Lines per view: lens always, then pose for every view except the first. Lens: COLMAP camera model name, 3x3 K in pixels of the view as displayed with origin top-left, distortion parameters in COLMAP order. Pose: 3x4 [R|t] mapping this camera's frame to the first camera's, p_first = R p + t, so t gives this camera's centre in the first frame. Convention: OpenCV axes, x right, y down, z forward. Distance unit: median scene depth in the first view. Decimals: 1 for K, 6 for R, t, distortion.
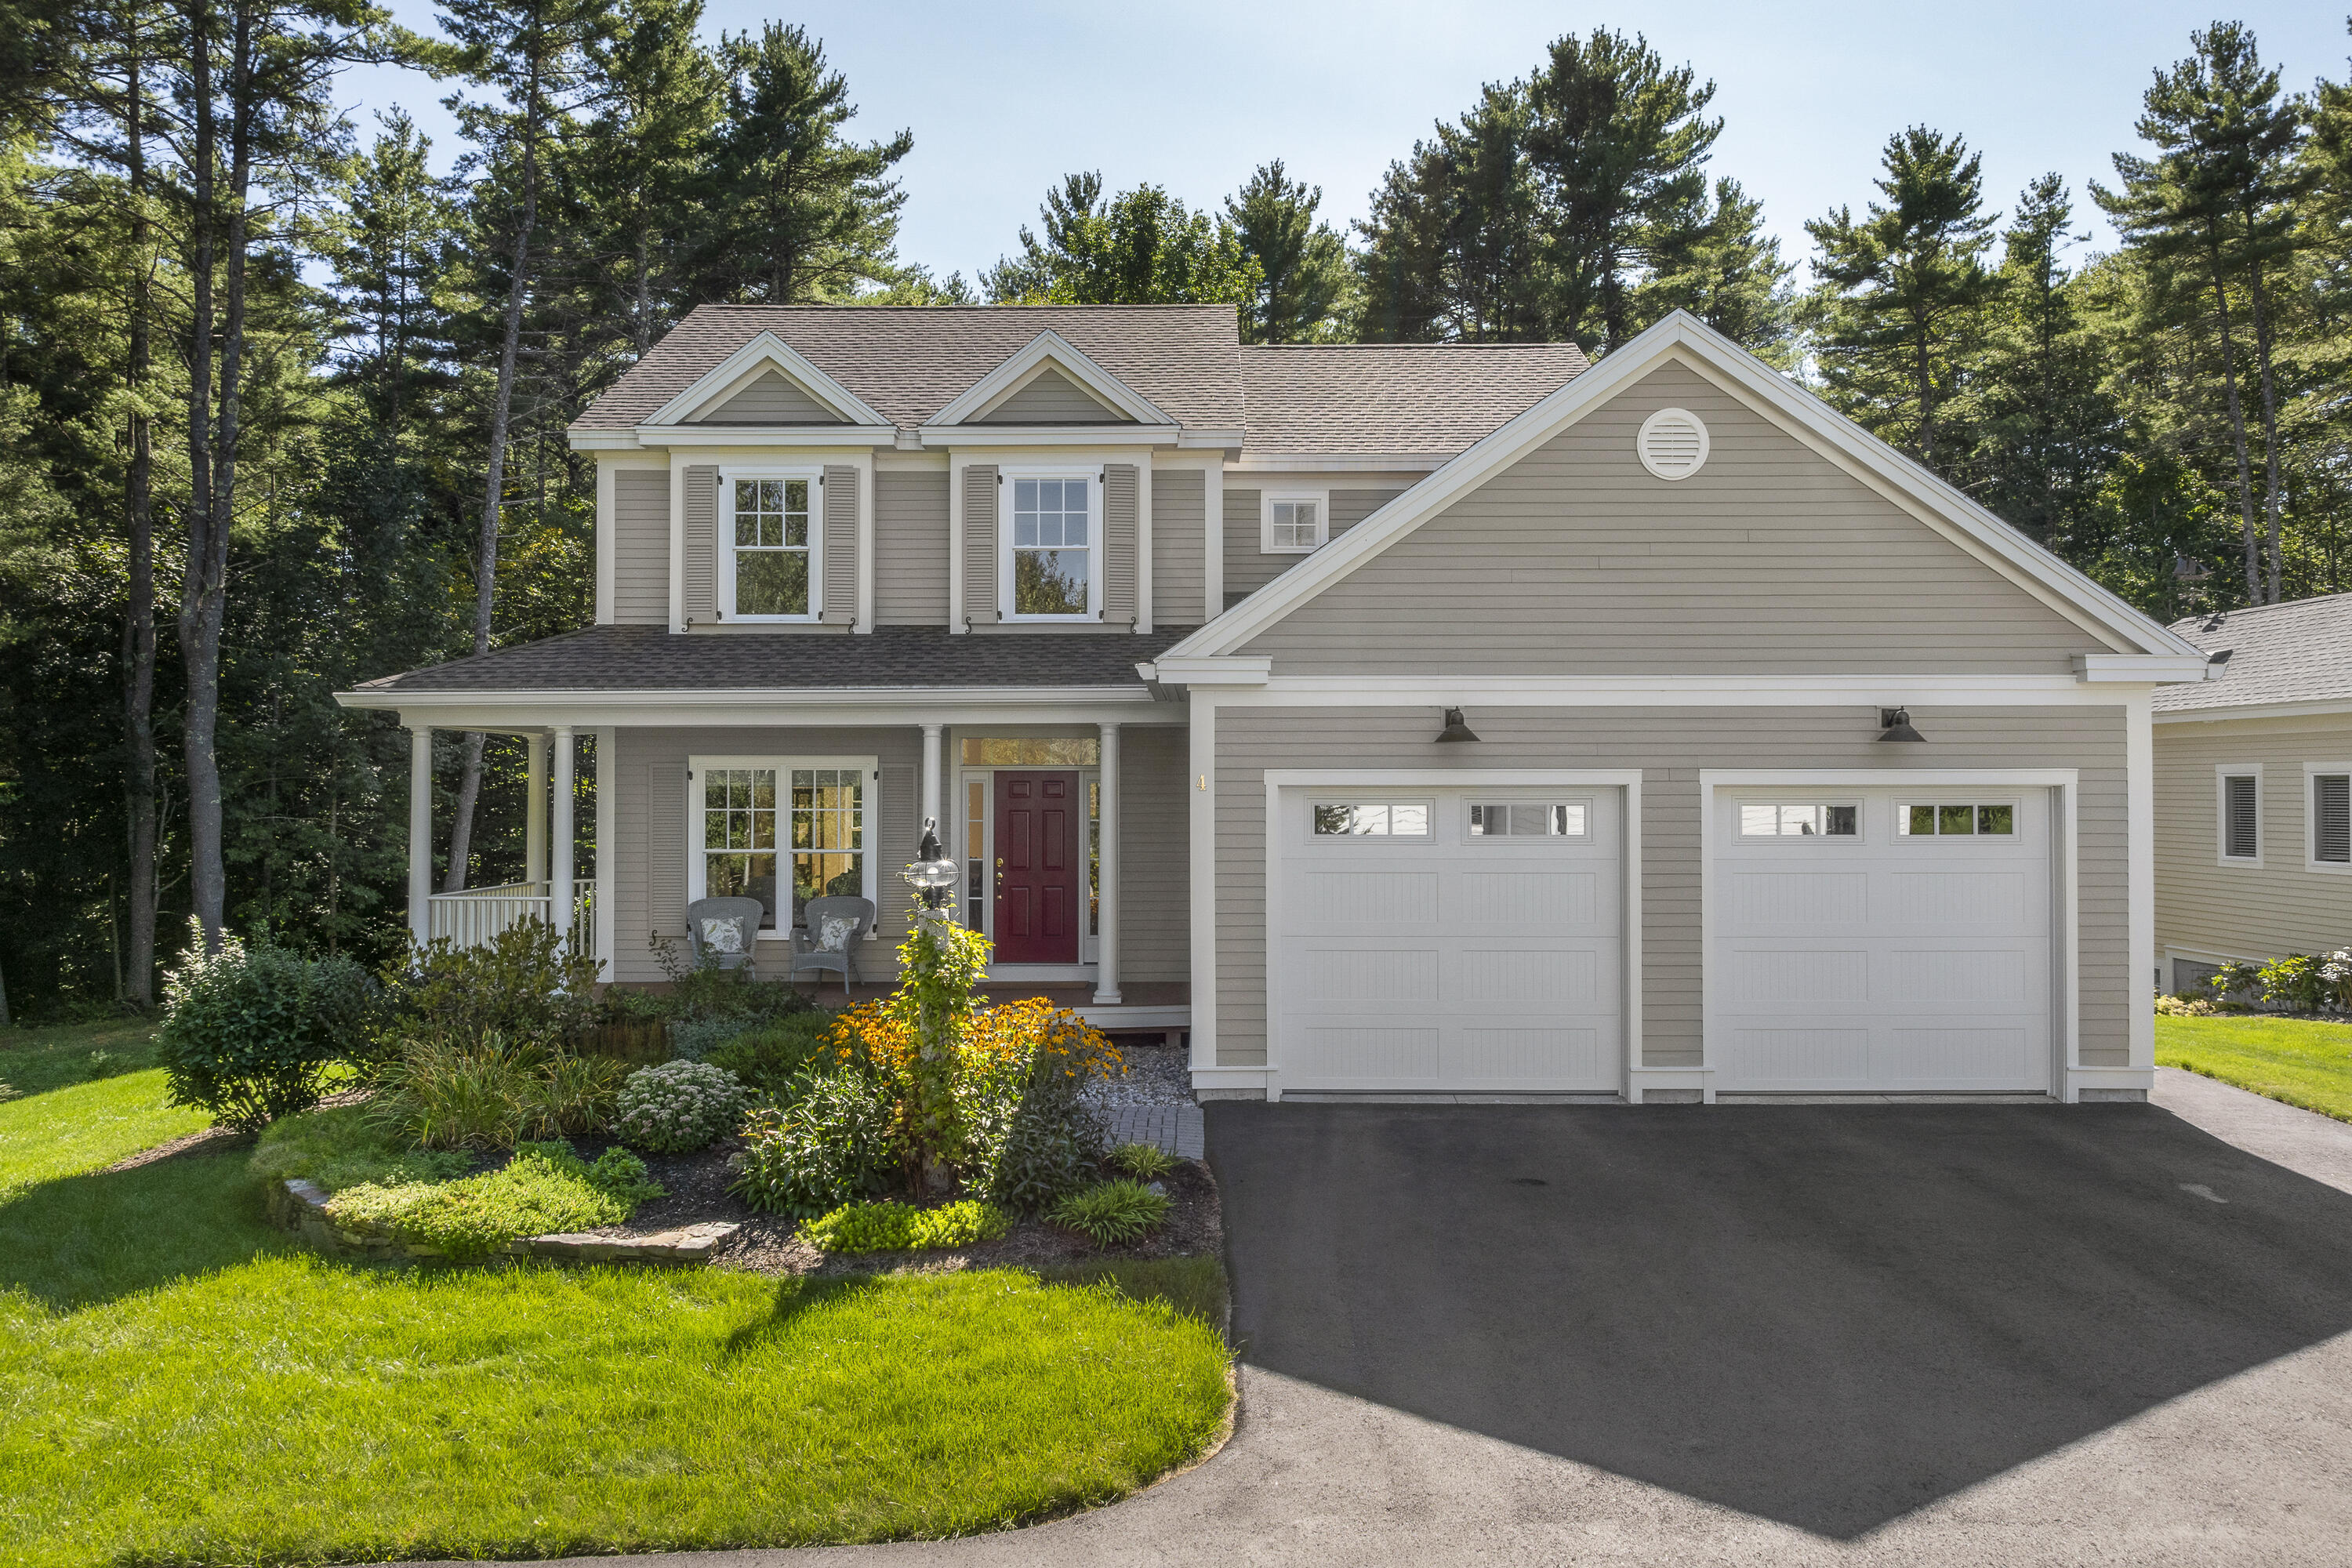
lens RADIAL K [[1663.9, 0, 1182.4], [0, 1663.9, 768.8], [0, 0, 1]] dist [-0.002943, -0.000304]
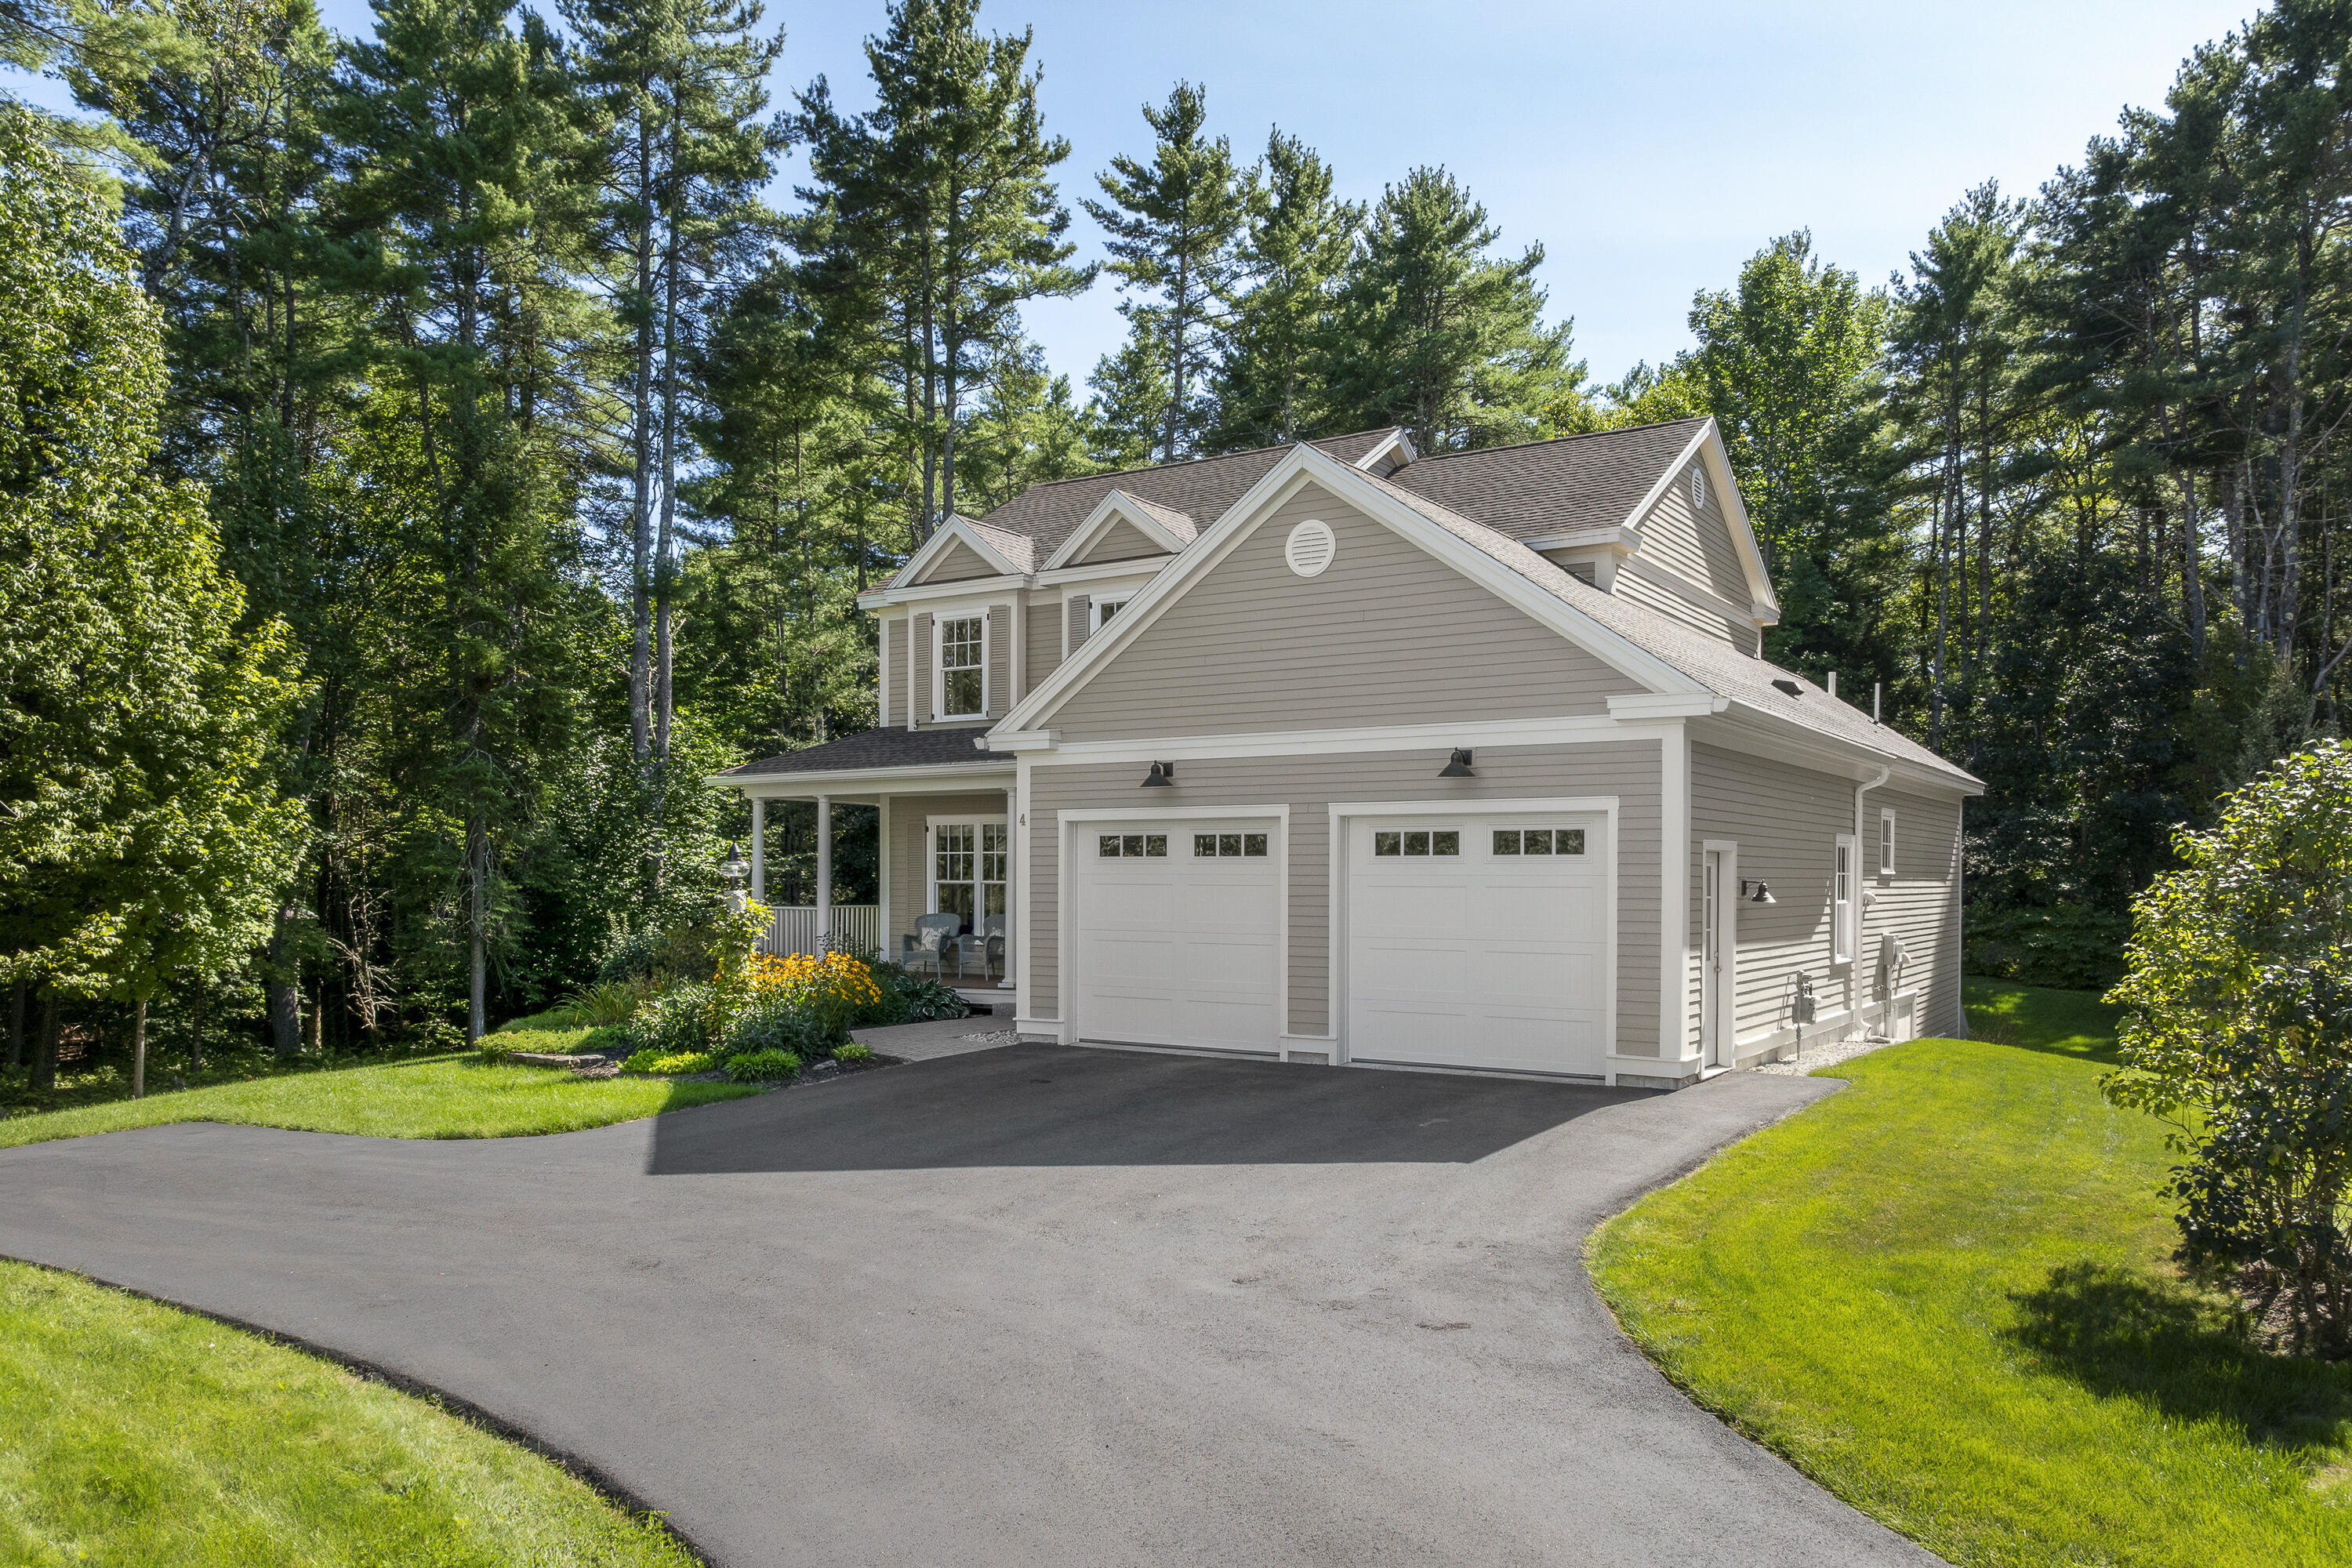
lens RADIAL K [[1663.9, 0, 1146.7], [0, 1663.9, 911.8], [0, 0, 1]] dist [-0.002943, -0.000304]
pose [[0.835869, 0.014920, -0.548726, 0.666739], [0.001621, 0.999559, 0.029646, 0.033665], [0.548926, -0.025670, 0.835477, -0.104405]]
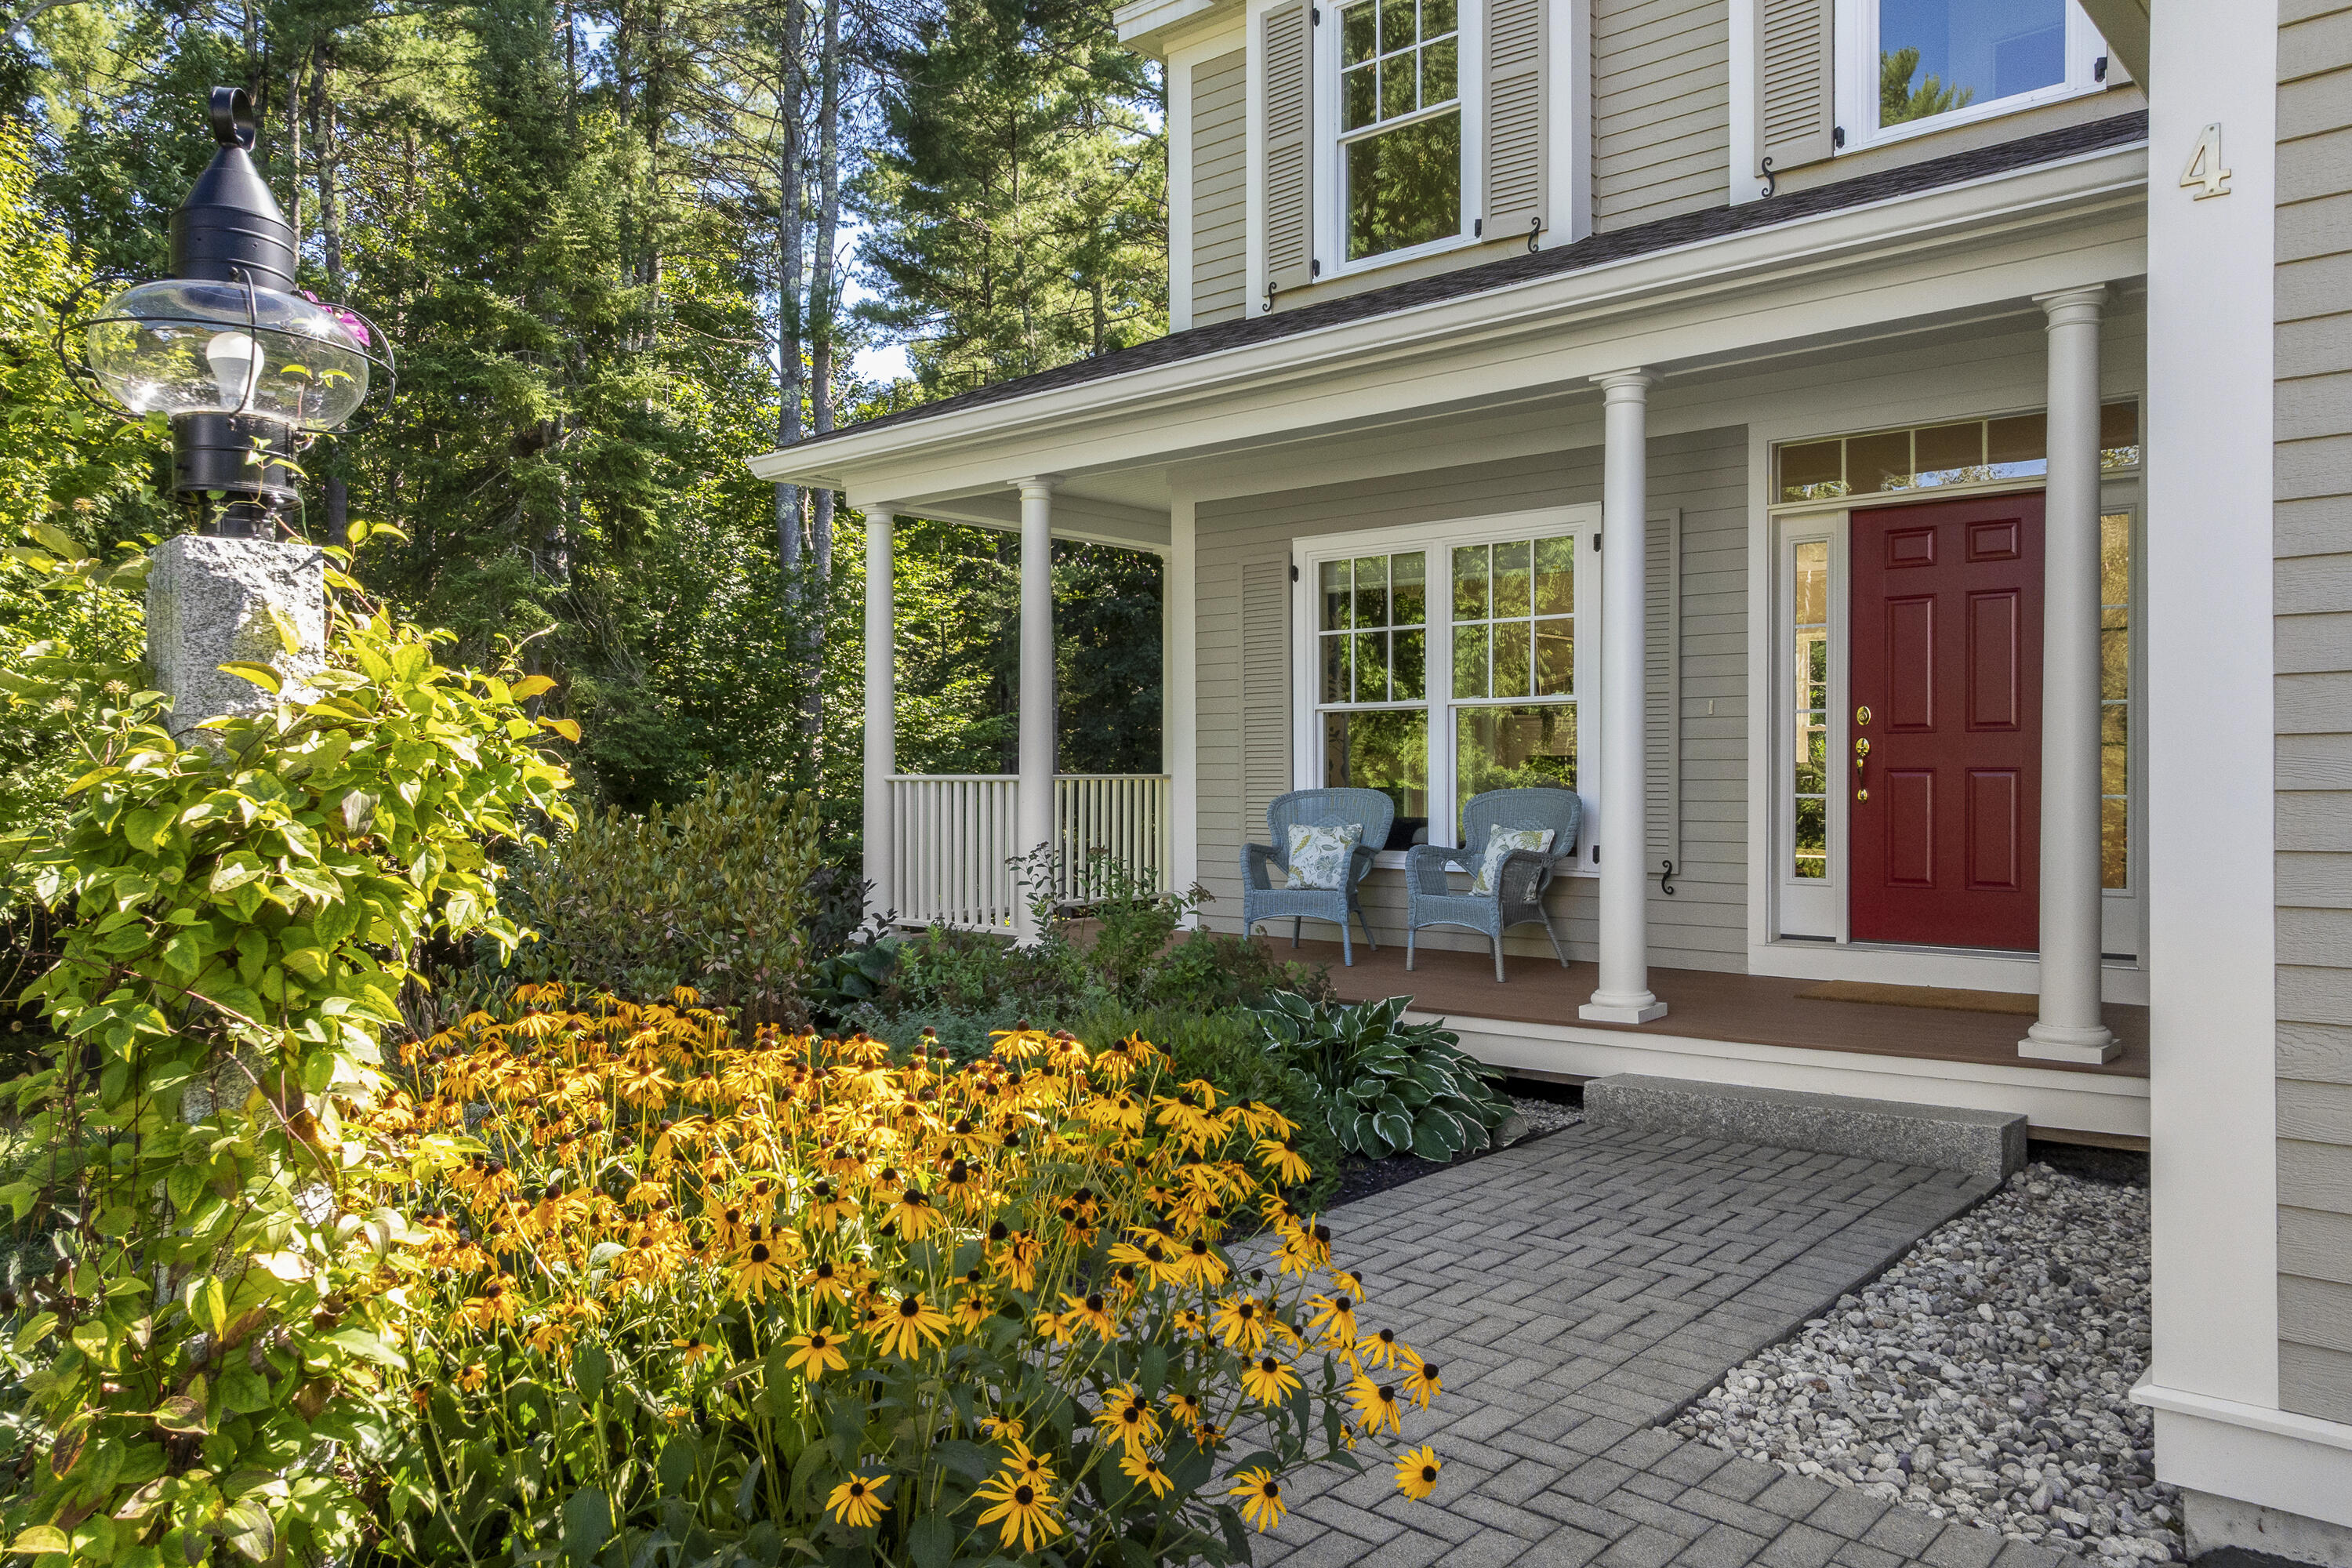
lens RADIAL K [[1663.9, 0, 1177.9], [0, 1663.9, 795.7], [0, 0, 1]] dist [-0.002943, -0.000304]
pose [[0.764589, 0.008541, -0.644462, 0.038567], [0.011076, 0.999590, 0.026388, 0.065103], [0.644423, -0.027314, 0.764181, 0.550097]]
